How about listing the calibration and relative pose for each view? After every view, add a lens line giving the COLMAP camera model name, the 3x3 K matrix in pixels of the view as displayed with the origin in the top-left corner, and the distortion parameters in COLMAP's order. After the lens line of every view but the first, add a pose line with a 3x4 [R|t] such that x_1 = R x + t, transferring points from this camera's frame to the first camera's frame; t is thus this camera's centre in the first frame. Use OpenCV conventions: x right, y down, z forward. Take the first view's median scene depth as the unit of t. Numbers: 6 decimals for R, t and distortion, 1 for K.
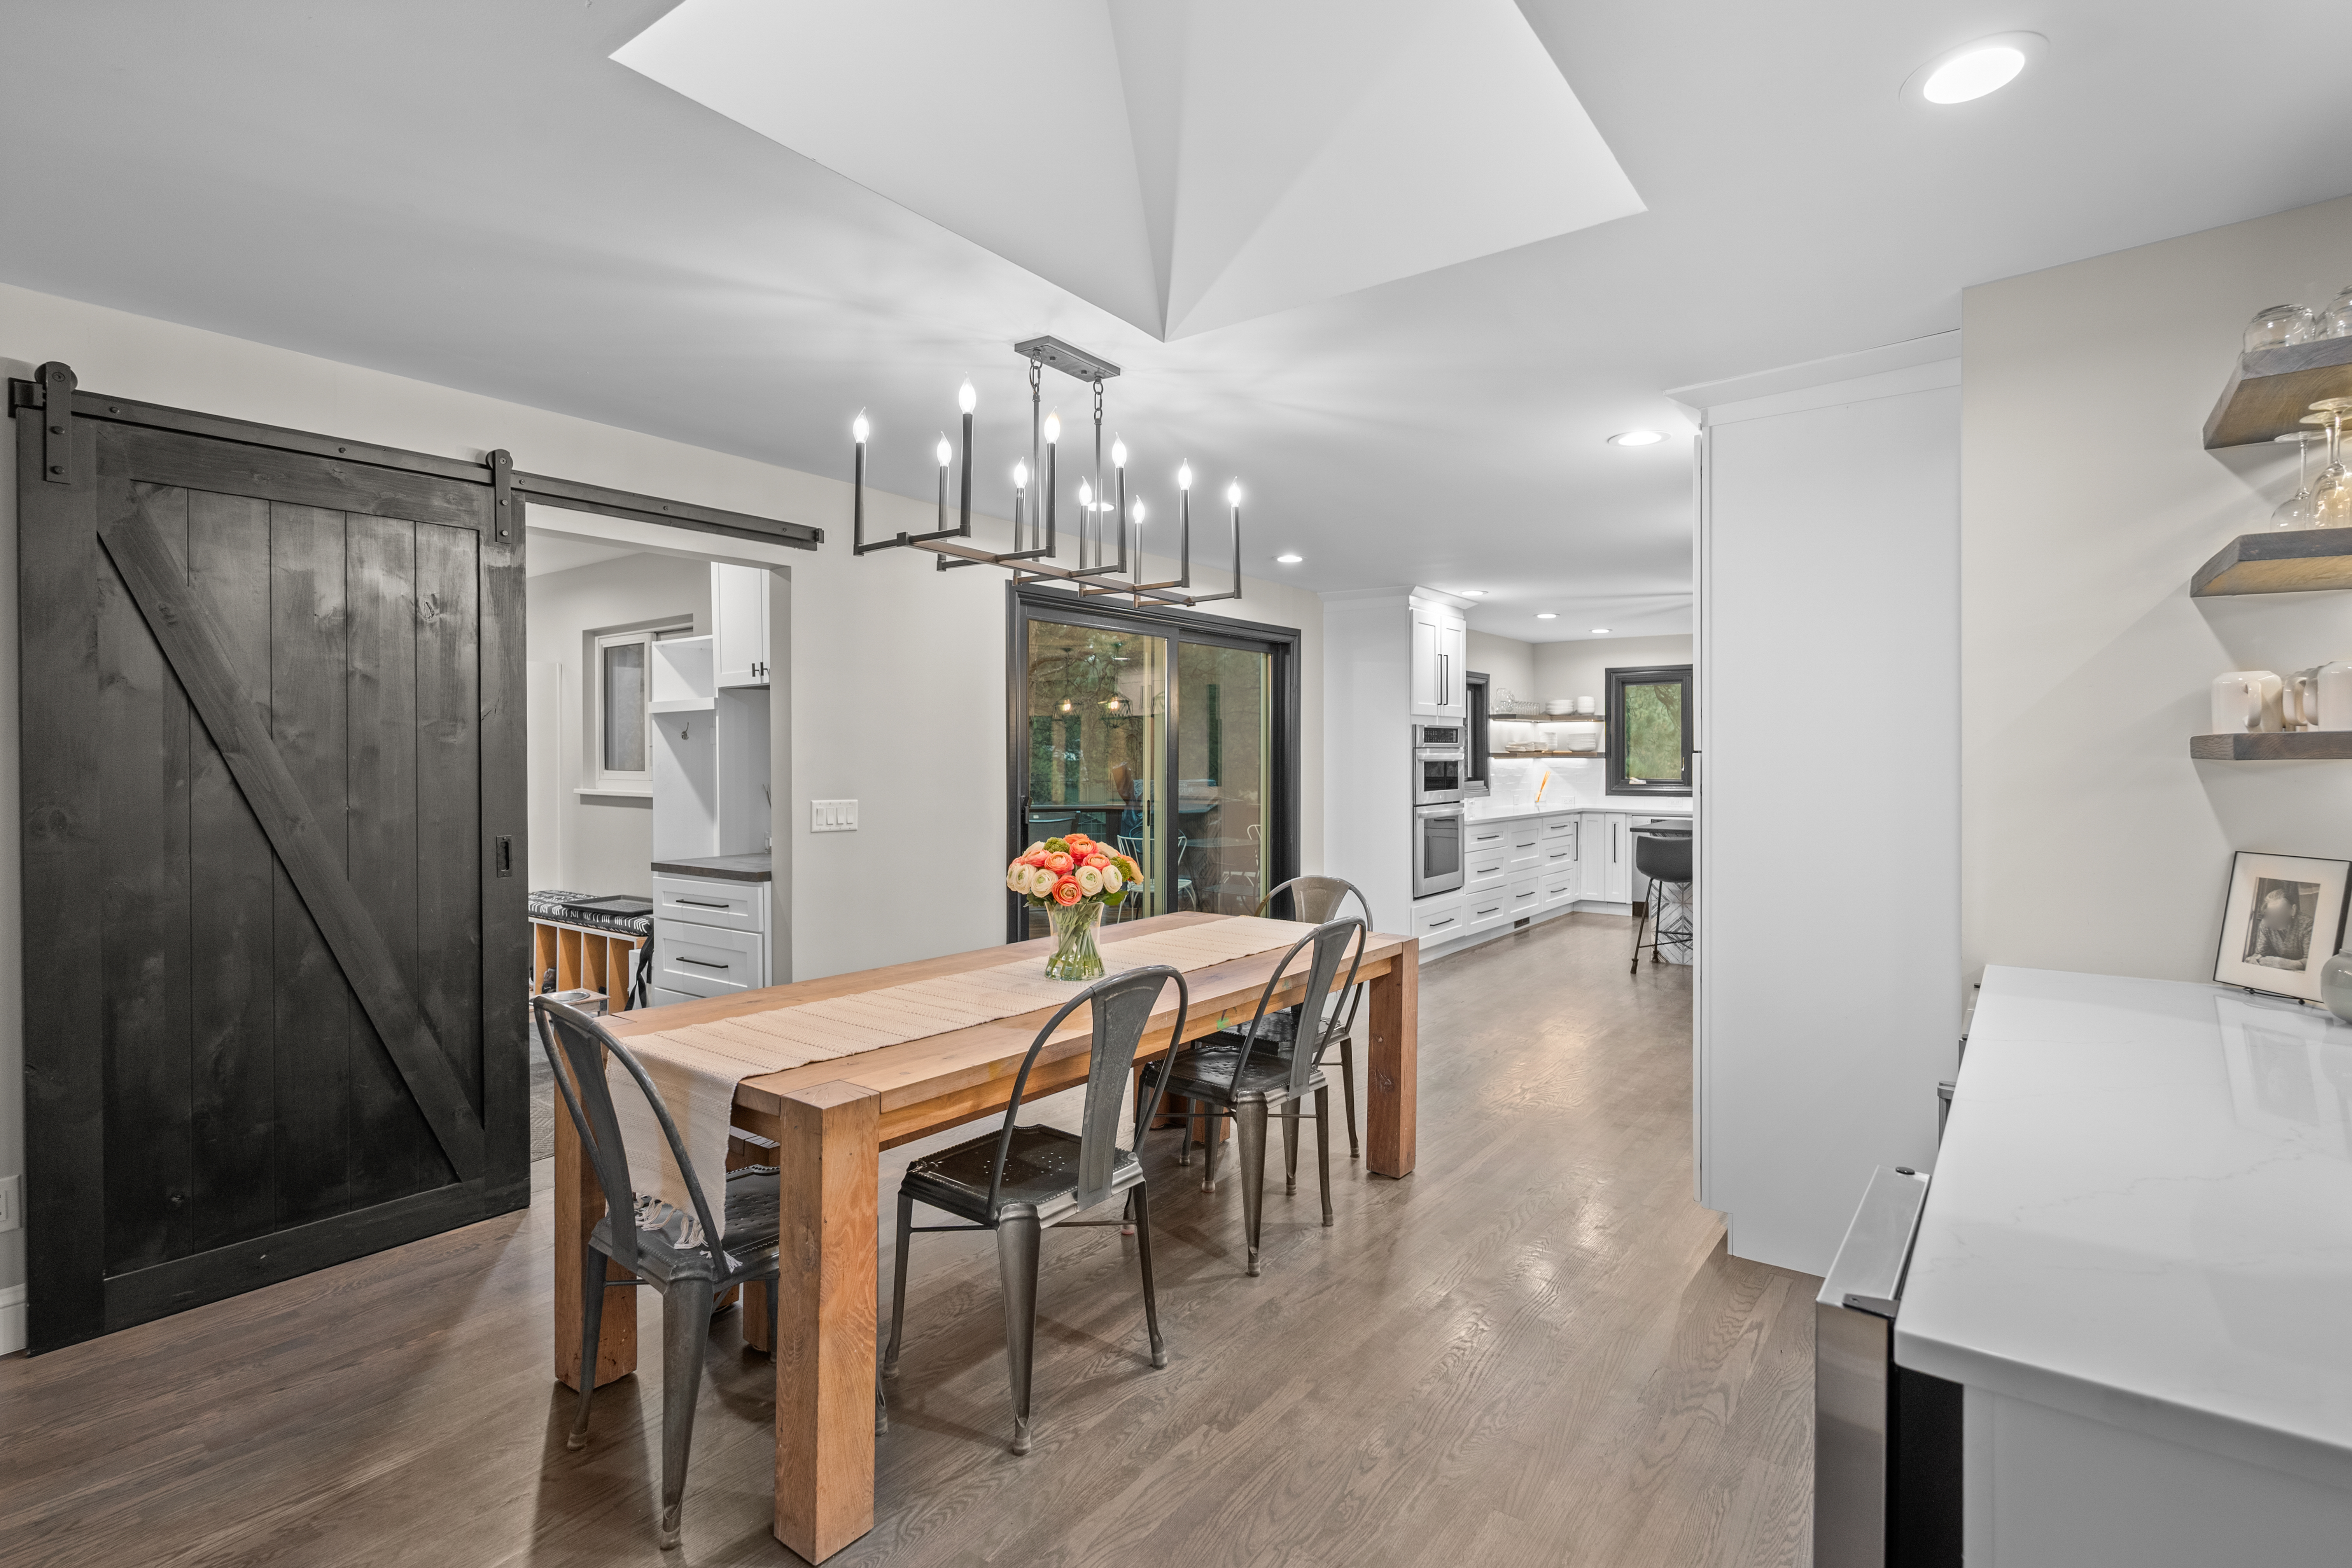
lens RADIAL K [[1124.2, 0, 1176.0], [0, 1124.2, 784.0], [0, 0, 1]] dist [0.000221, 0.000200]
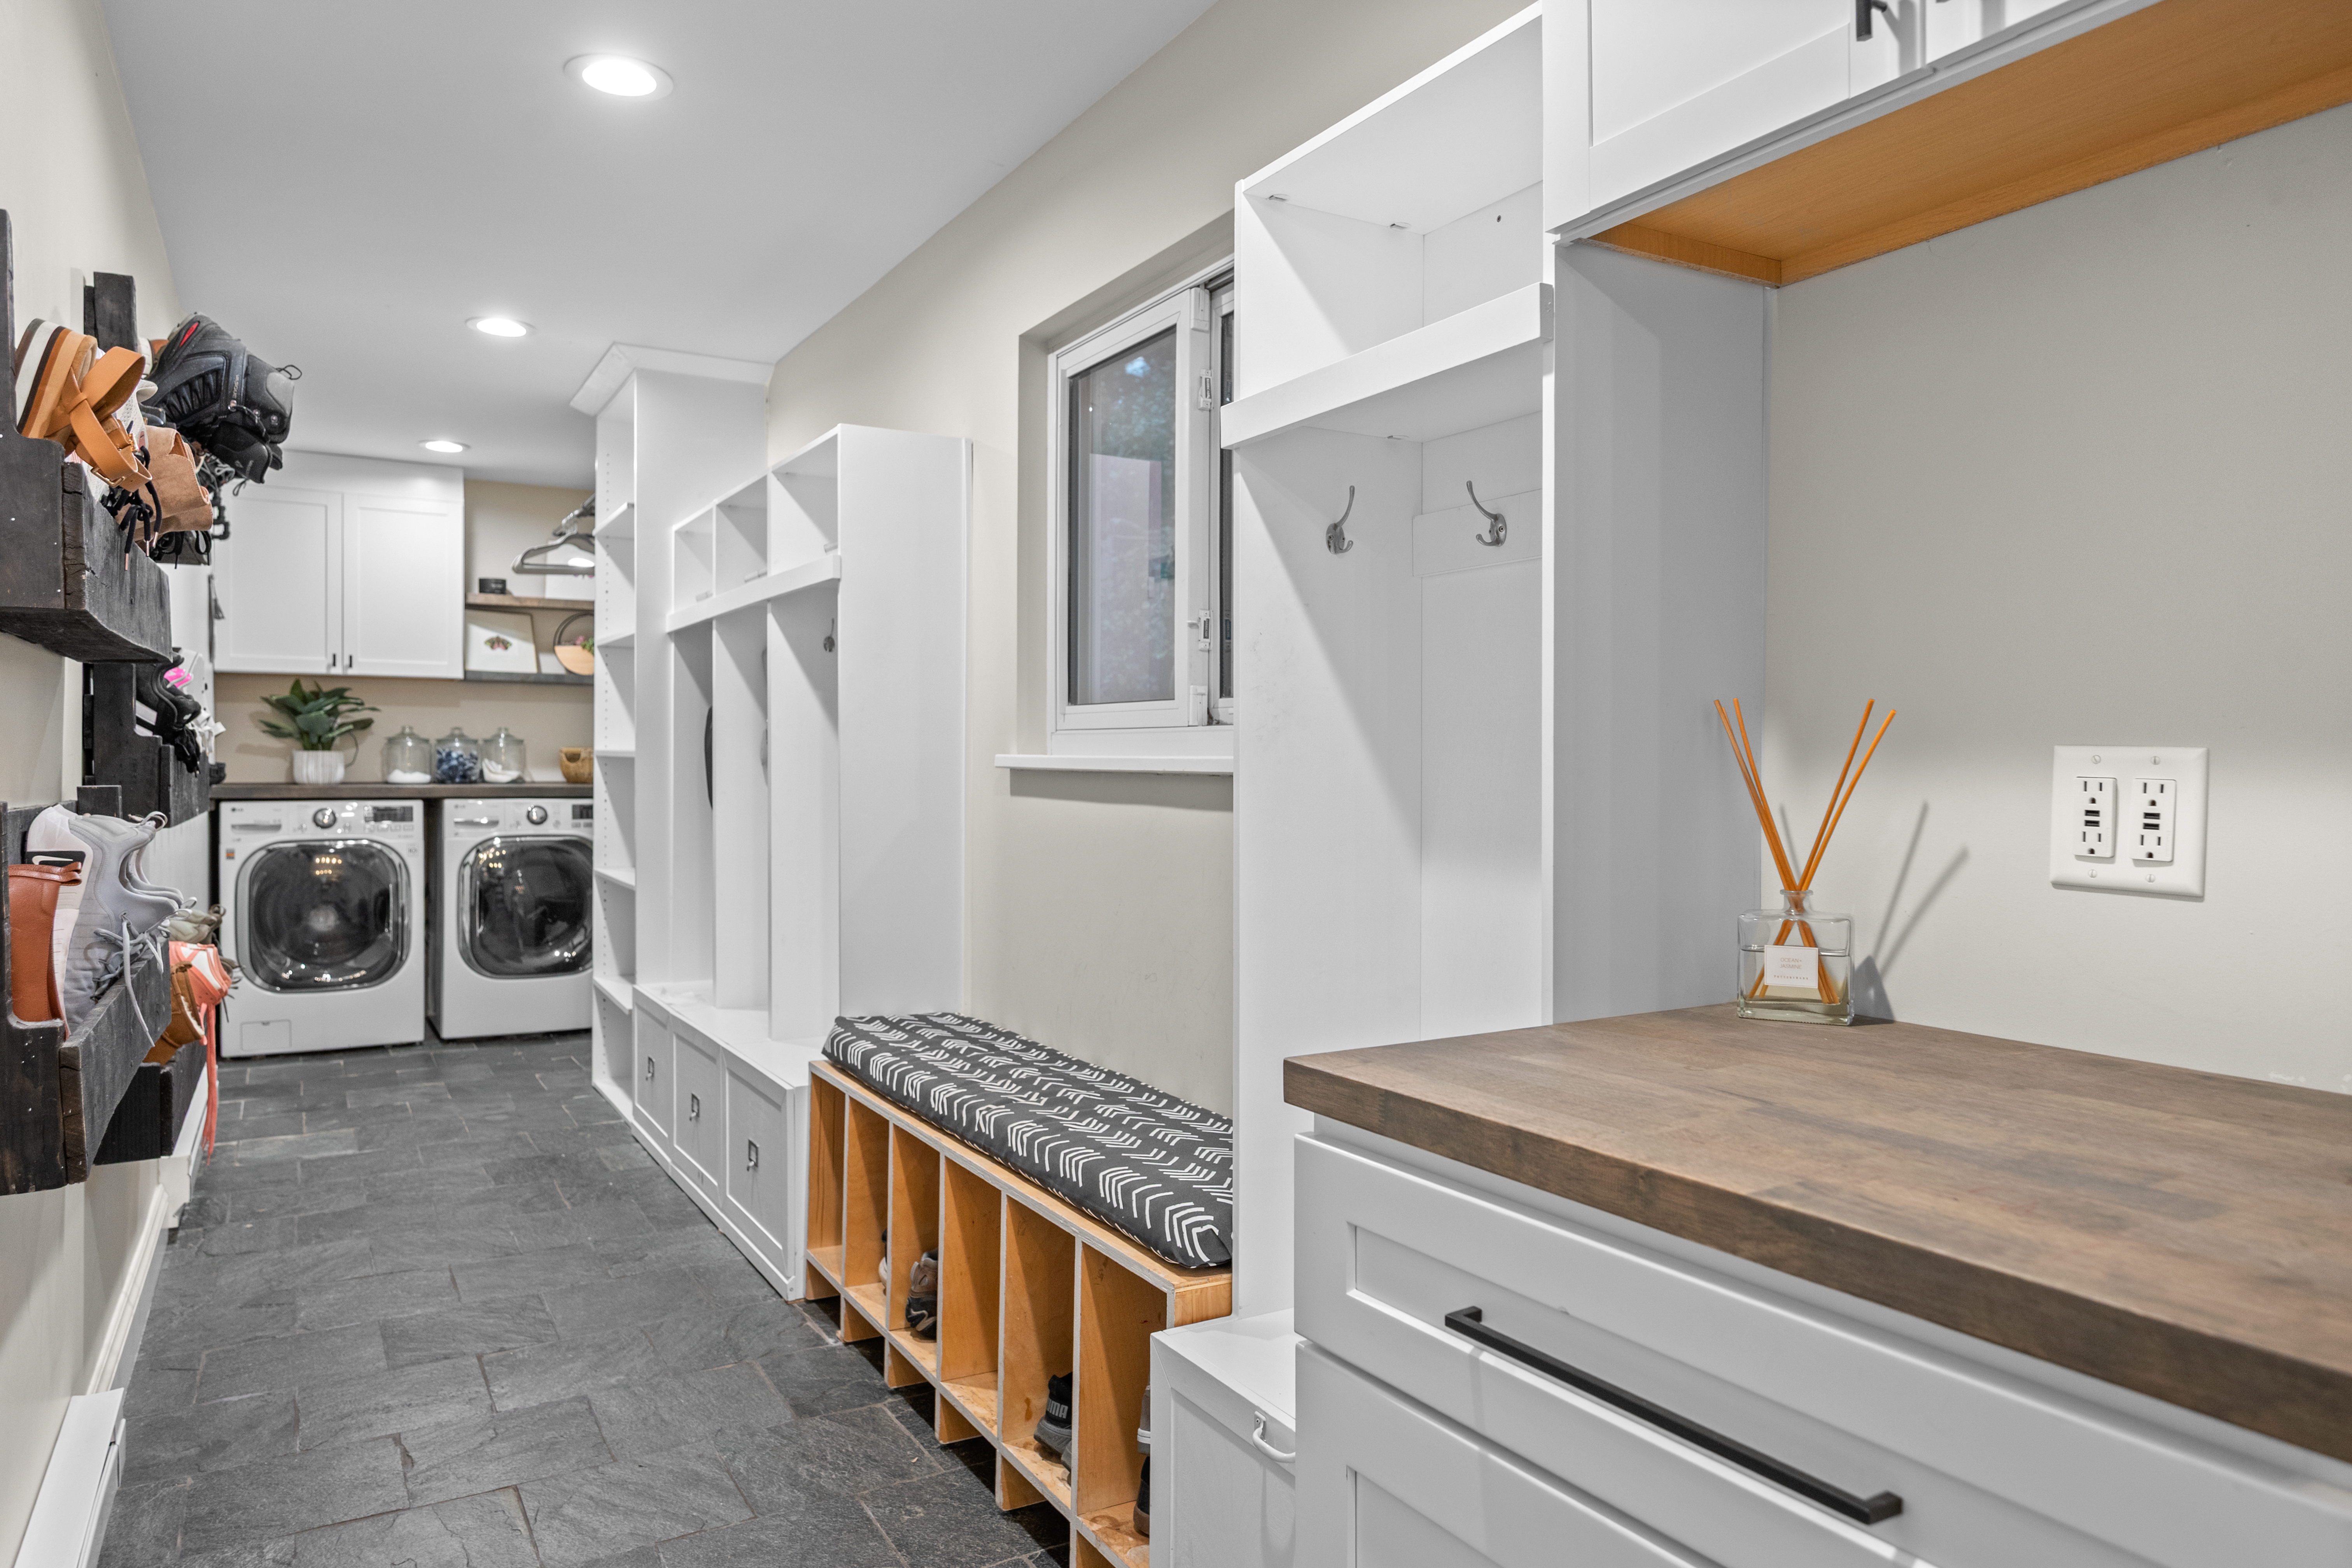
lens RADIAL K [[1511.5, 0, 1176.0], [0, 1511.5, 784.0], [0, 0, 1]] dist [0.000778, 0.000024]
pose [[0.923785, 0.007513, -0.382837, -0.305175], [-0.008134, 0.999967, -0.000003, 0.015487], [0.382825, 0.003116, 0.923816, 0.593665]]
